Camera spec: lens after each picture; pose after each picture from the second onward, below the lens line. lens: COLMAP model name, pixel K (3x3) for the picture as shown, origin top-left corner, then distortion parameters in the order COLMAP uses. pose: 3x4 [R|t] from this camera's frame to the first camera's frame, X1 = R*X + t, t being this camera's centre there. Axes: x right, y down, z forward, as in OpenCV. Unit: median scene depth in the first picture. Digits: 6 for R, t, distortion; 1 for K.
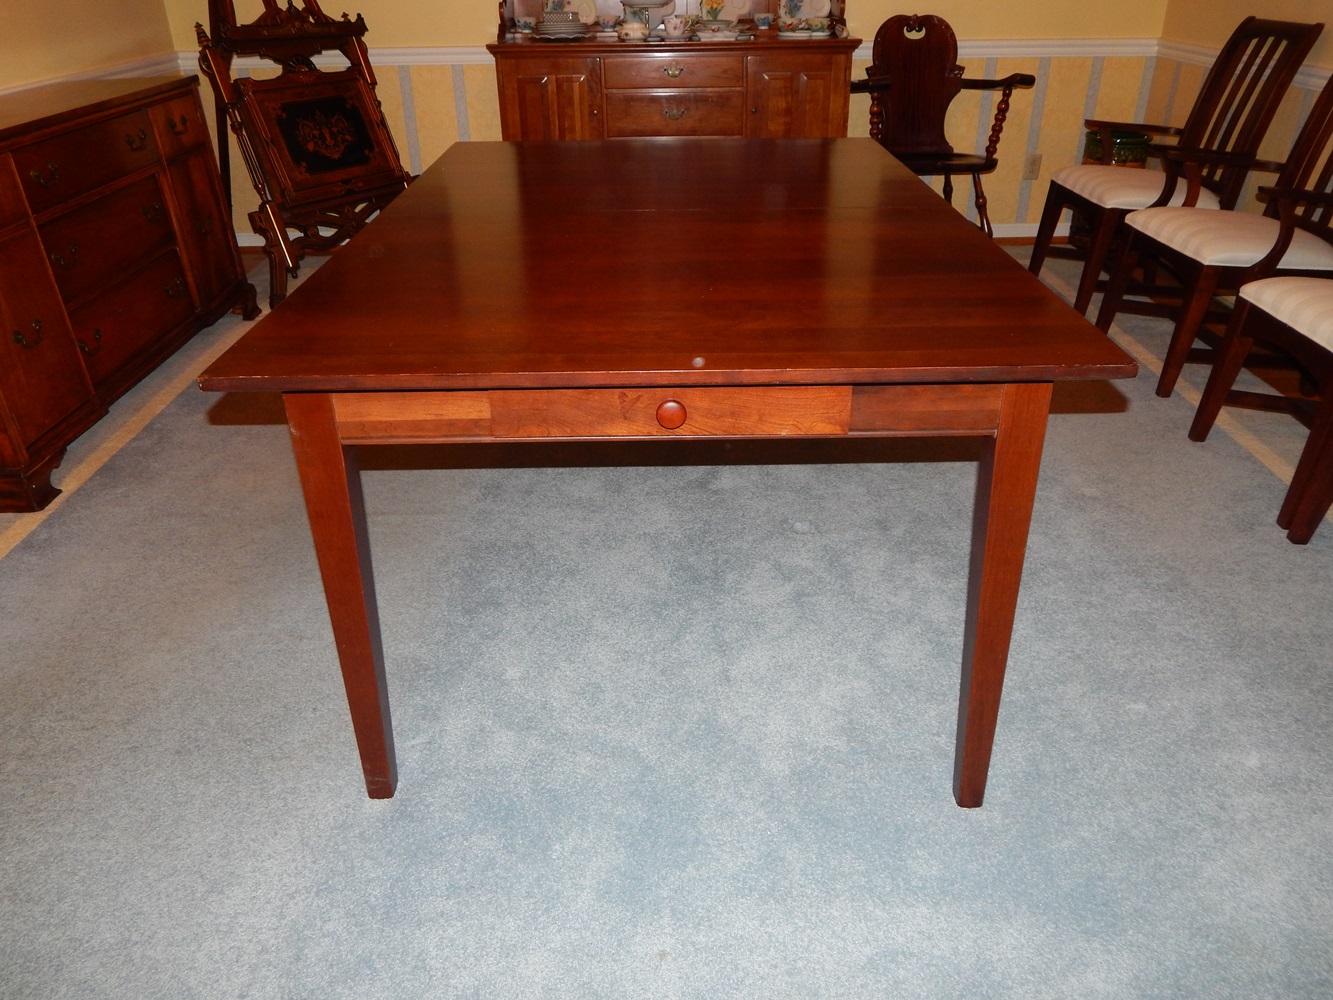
lens RADIAL K [[977.4, 0, 664.3], [0, 977.4, 495.0], [0, 0, 1]] dist [0.003418, -0.010815]
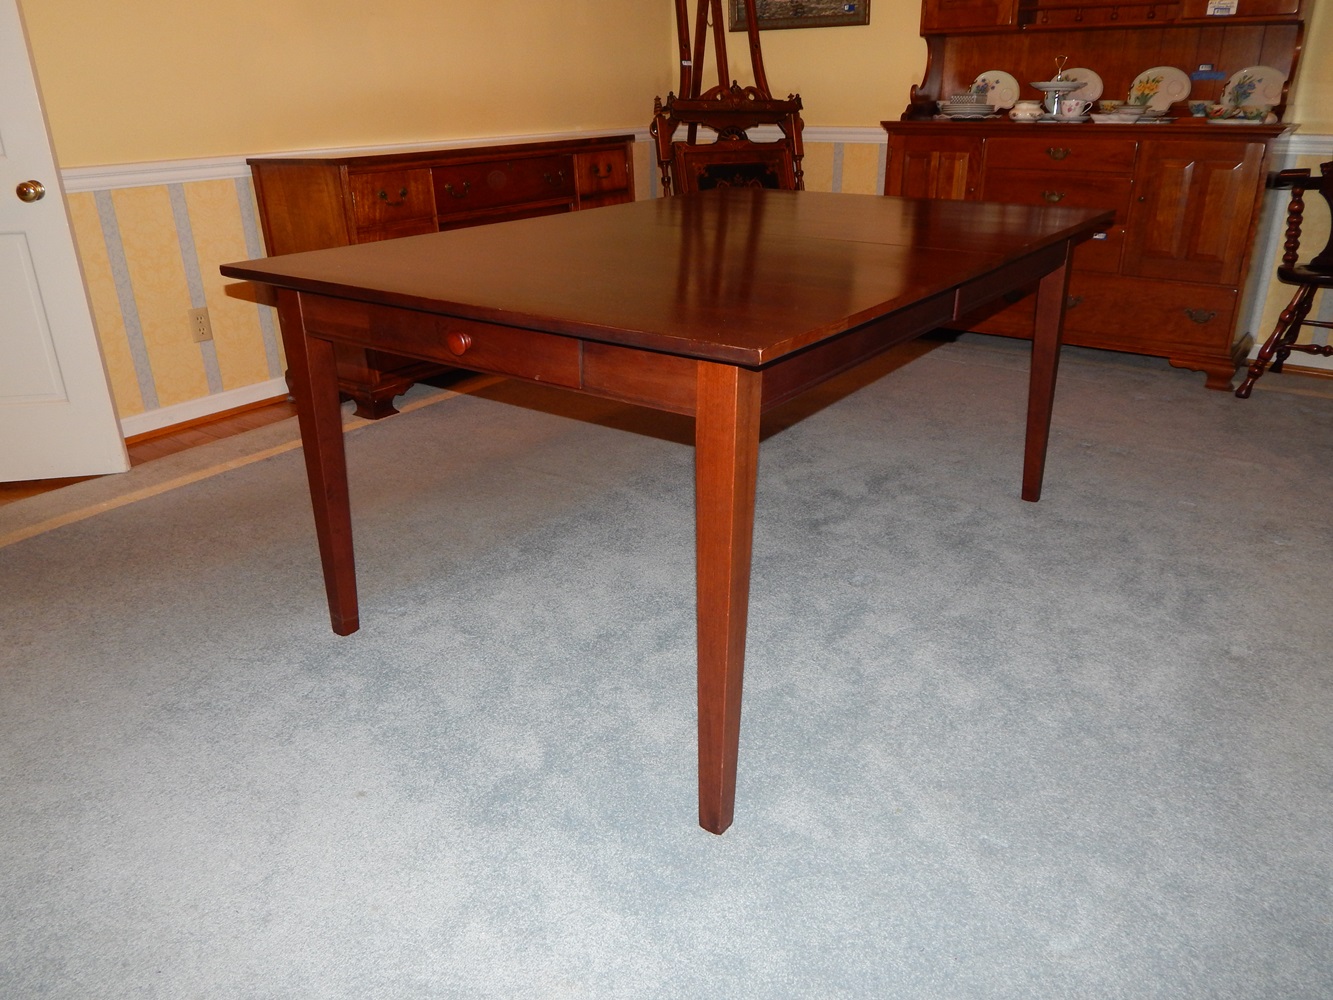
lens RADIAL K [[977.4, 0, 664.3], [0, 977.4, 495.0], [0, 0, 1]] dist [0.003418, -0.010815]
pose [[0.806282, 0.231352, -0.544413, 0.294902], [-0.286008, 0.958086, -0.016436, 0.015106], [0.517792, 0.168958, 0.838657, 0.049982]]
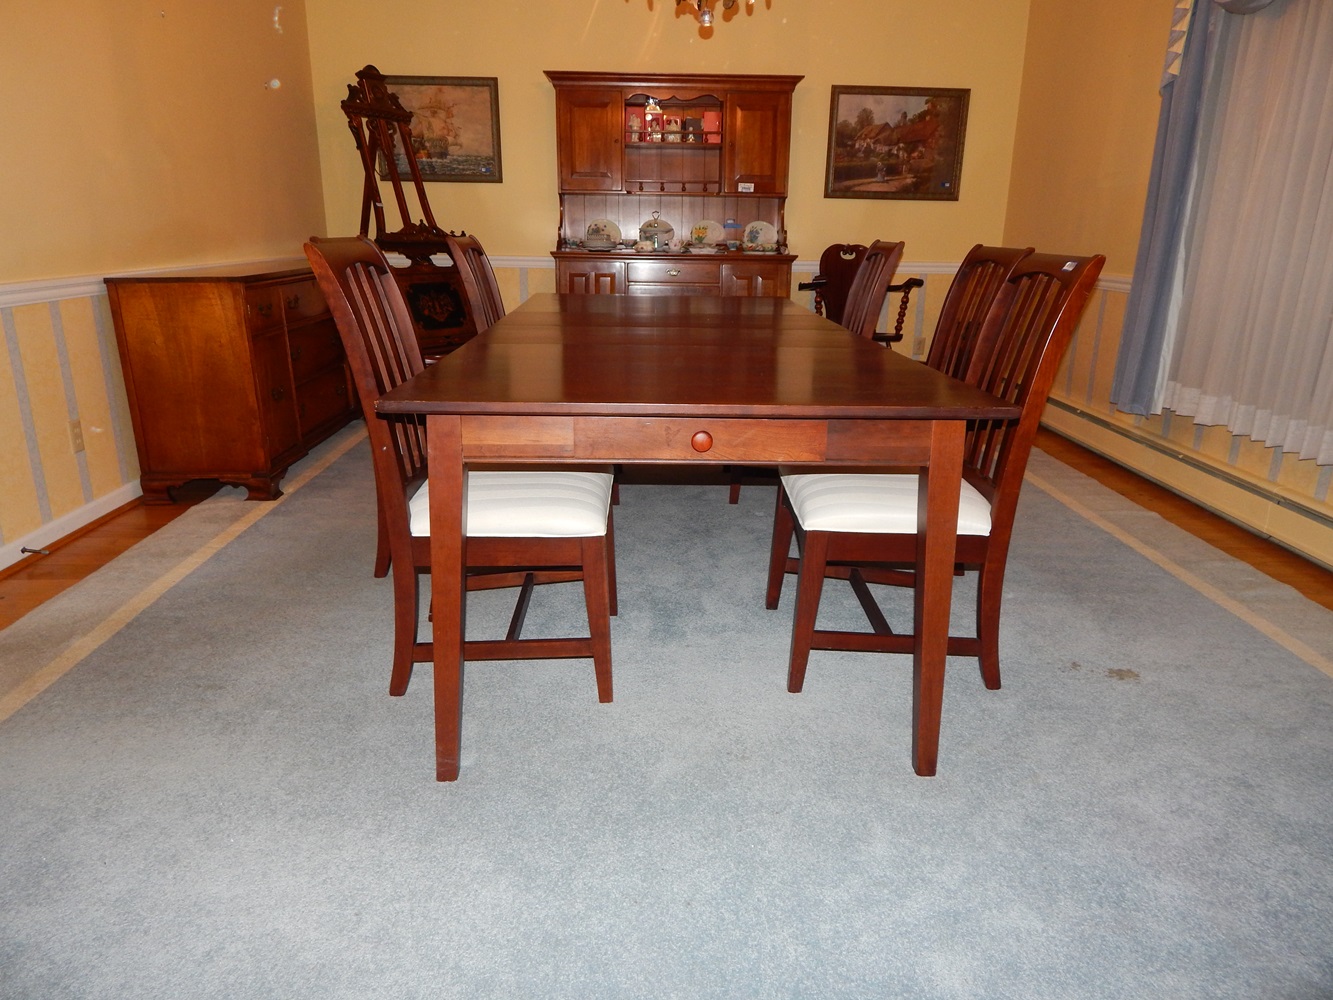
lens RADIAL K [[897.6, 0, 666.5], [0, 897.6, 500.0], [0, 0, 1]] dist [0.035803, -0.014141]
pose [[0.999337, 0.020578, 0.030051, -0.035659], [-0.013832, 0.977705, -0.209526, 0.197852], [-0.033693, 0.208972, 0.977341, -0.276850]]
